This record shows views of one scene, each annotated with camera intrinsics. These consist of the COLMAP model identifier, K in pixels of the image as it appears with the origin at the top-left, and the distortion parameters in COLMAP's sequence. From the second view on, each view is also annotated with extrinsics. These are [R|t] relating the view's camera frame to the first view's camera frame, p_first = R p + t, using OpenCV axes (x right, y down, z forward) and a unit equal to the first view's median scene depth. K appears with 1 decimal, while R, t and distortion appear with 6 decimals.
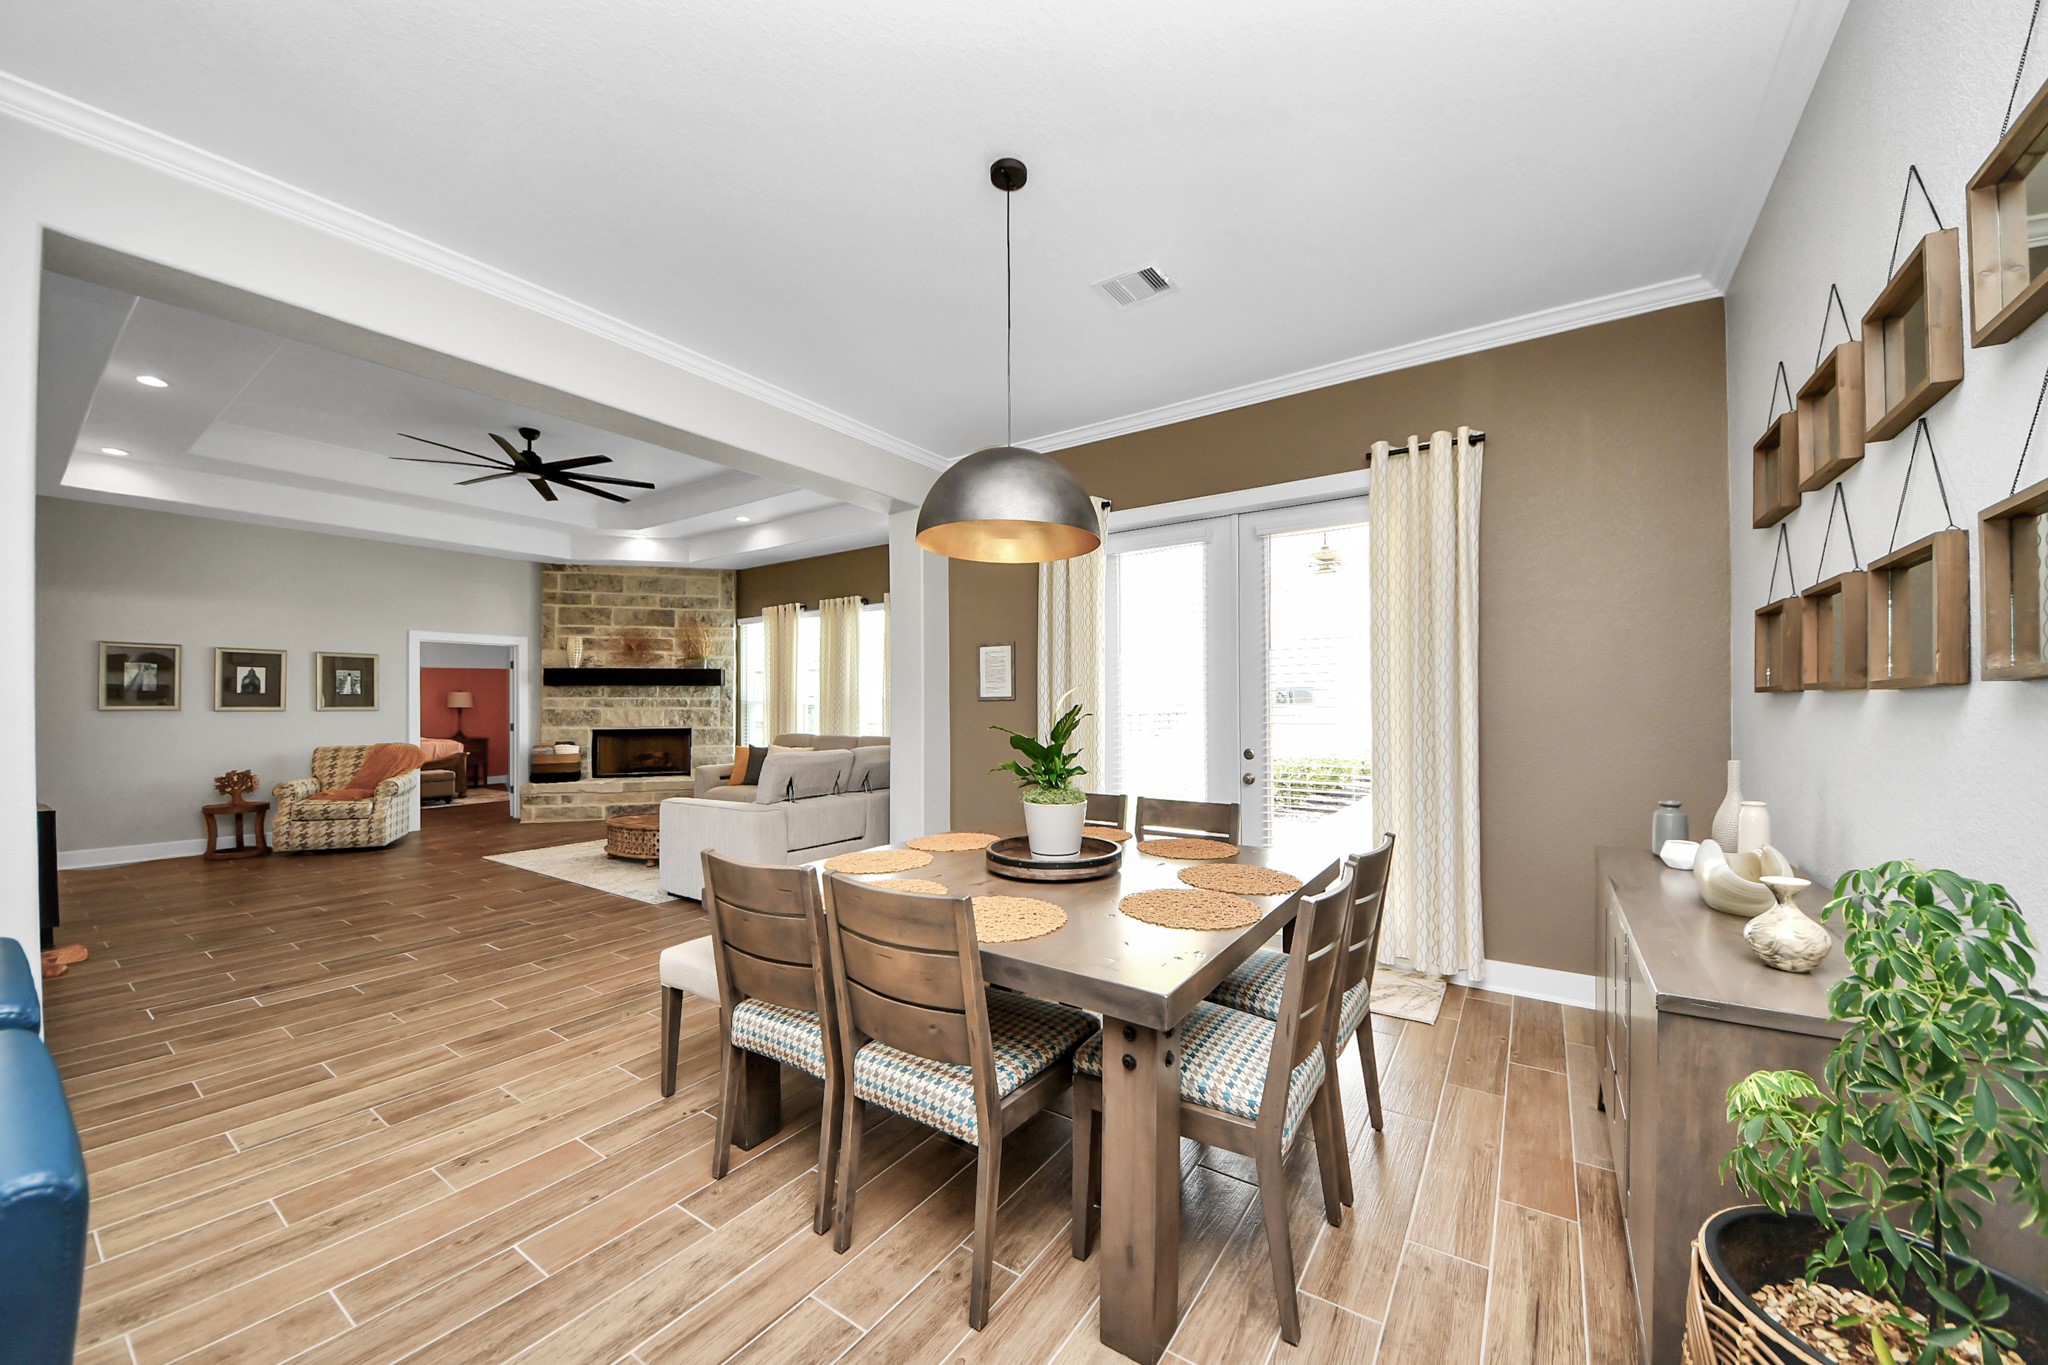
lens RADIAL K [[731.9, 0, 1040.9], [0, 731.9, 698.0], [0, 0, 1]] dist [-0.000664, -0.012920]
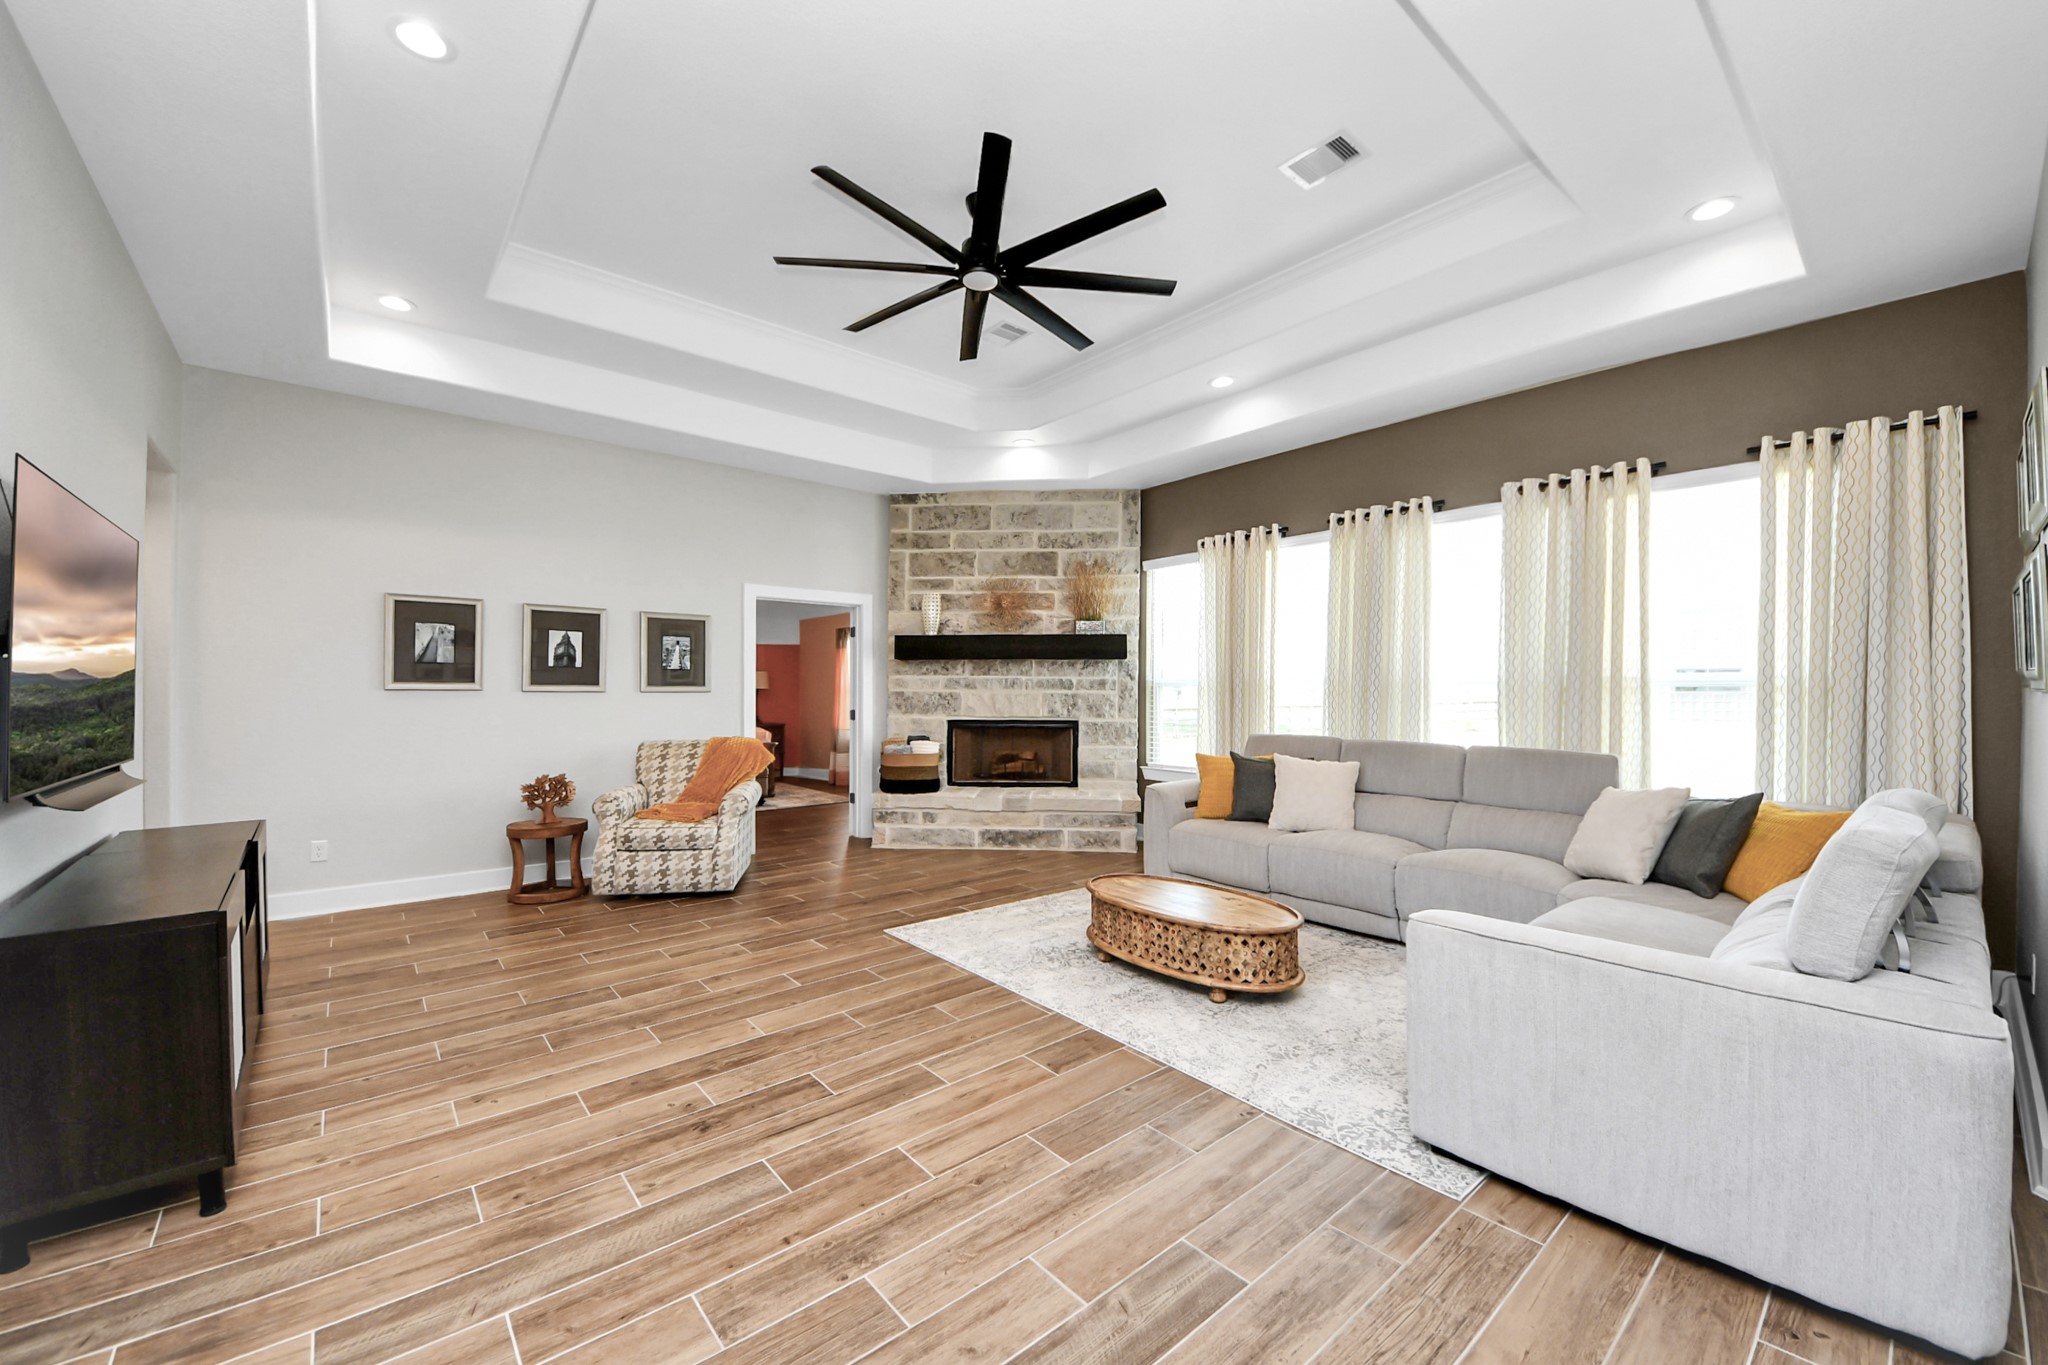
lens RADIAL K [[759.8, 0, 1017.9], [0, 759.8, 688.7], [0, 0, 1]] dist [0.025207, -0.014783]
pose [[0.959453, 0.005130, -0.281824, -0.355017], [-0.003358, 0.999971, 0.006770, 0.007056], [0.281850, -0.005549, 0.959442, 0.308853]]
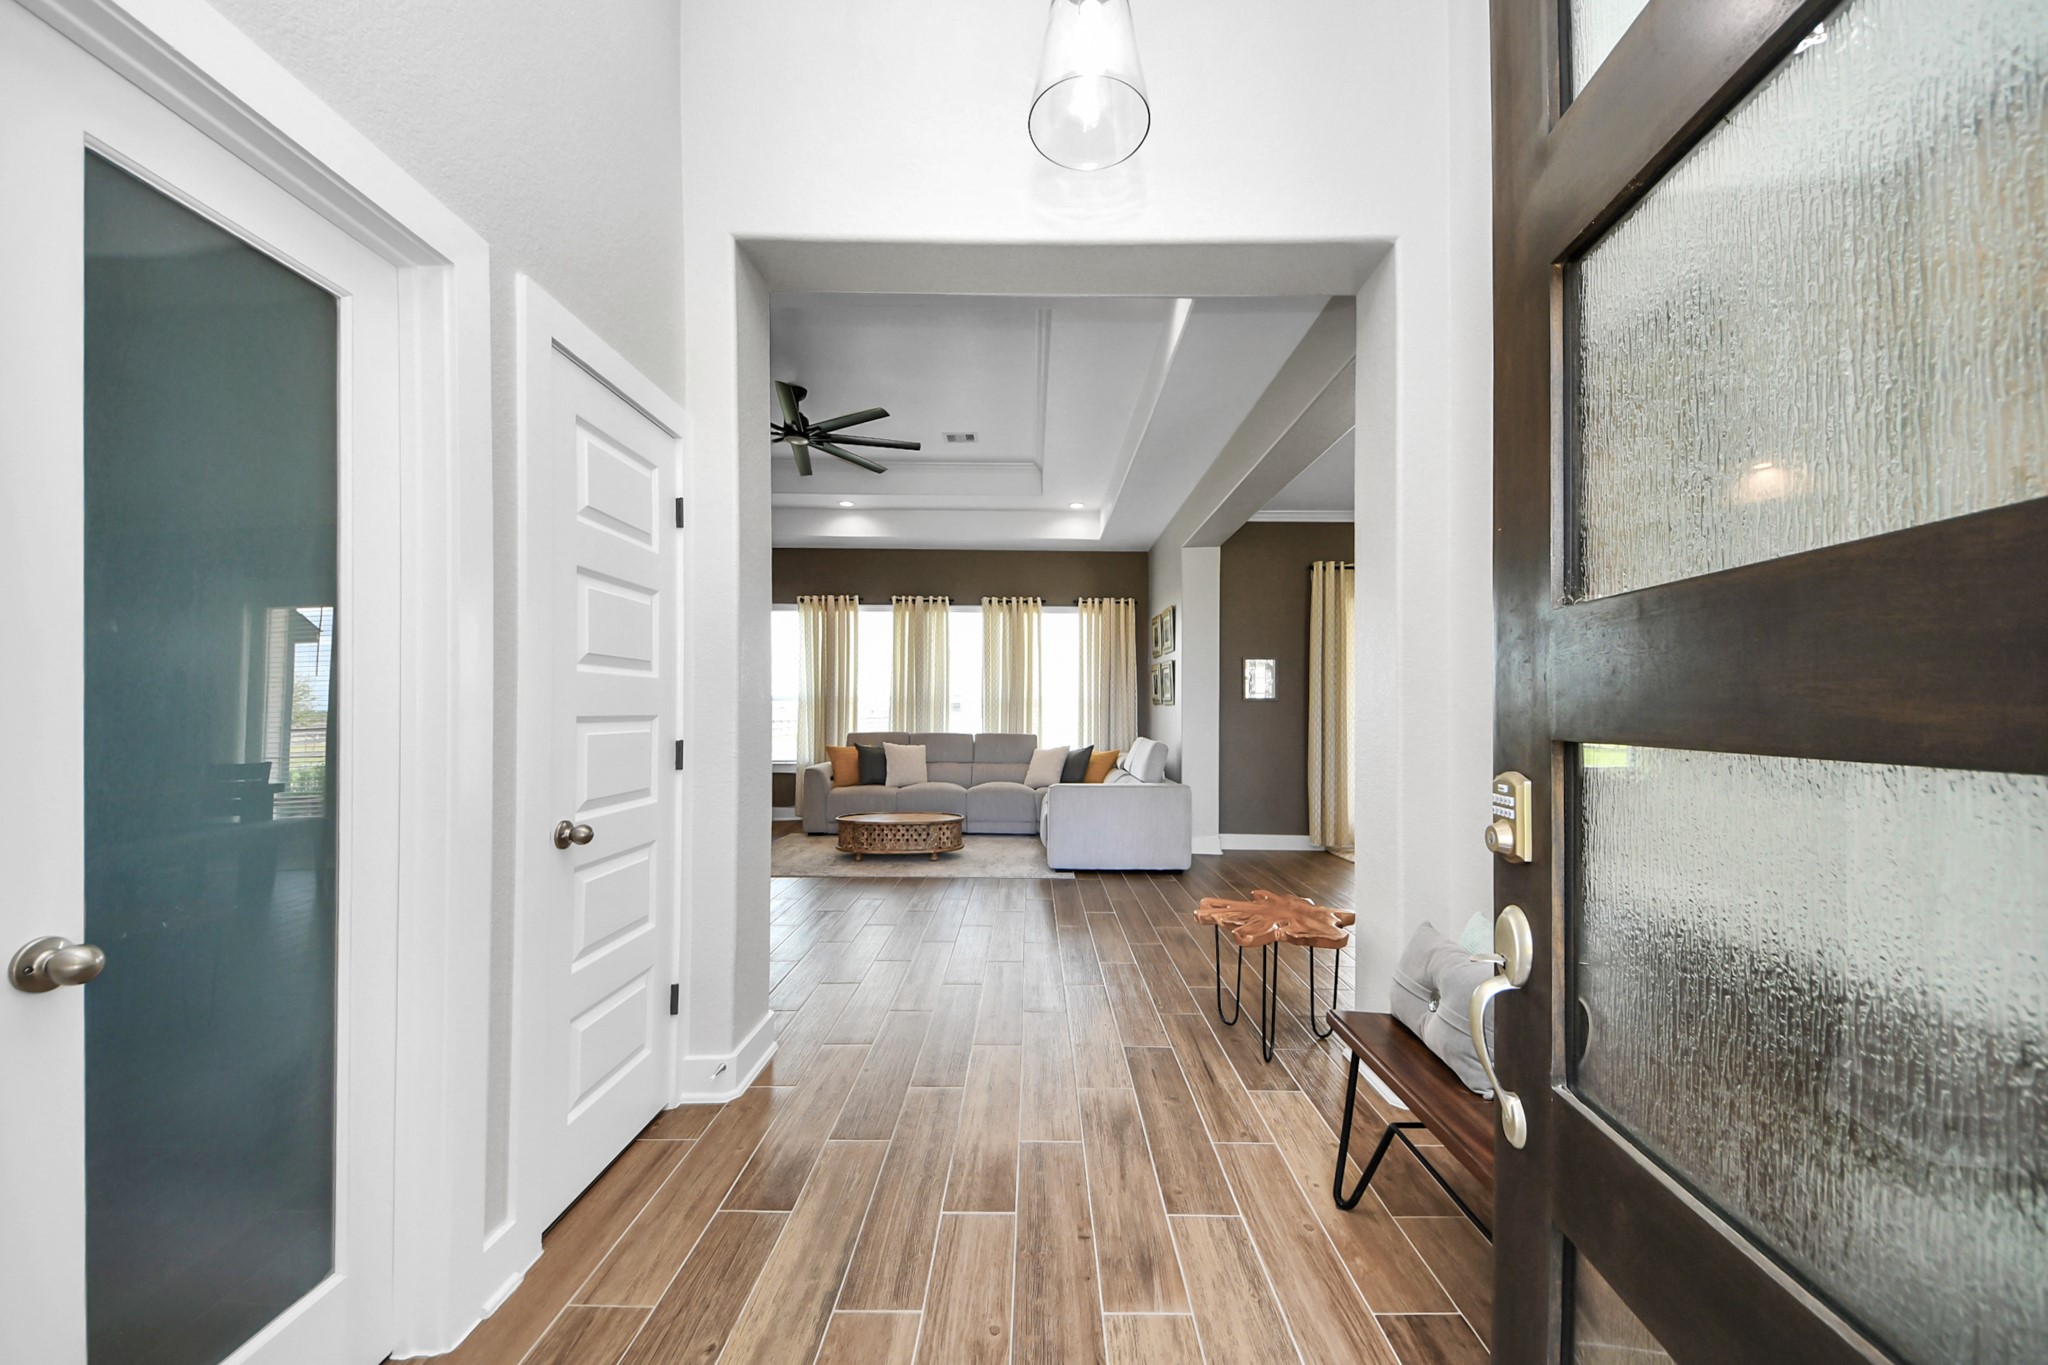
lens RADIAL K [[759.8, 0, 1017.9], [0, 759.8, 688.7], [0, 0, 1]] dist [0.025207, -0.014783]
pose [[0.829843, 0.027601, 0.557314, -0.694069], [-0.017703, 0.999575, -0.023145, 0.011854], [-0.557716, 0.009340, 0.829979, 0.058972]]
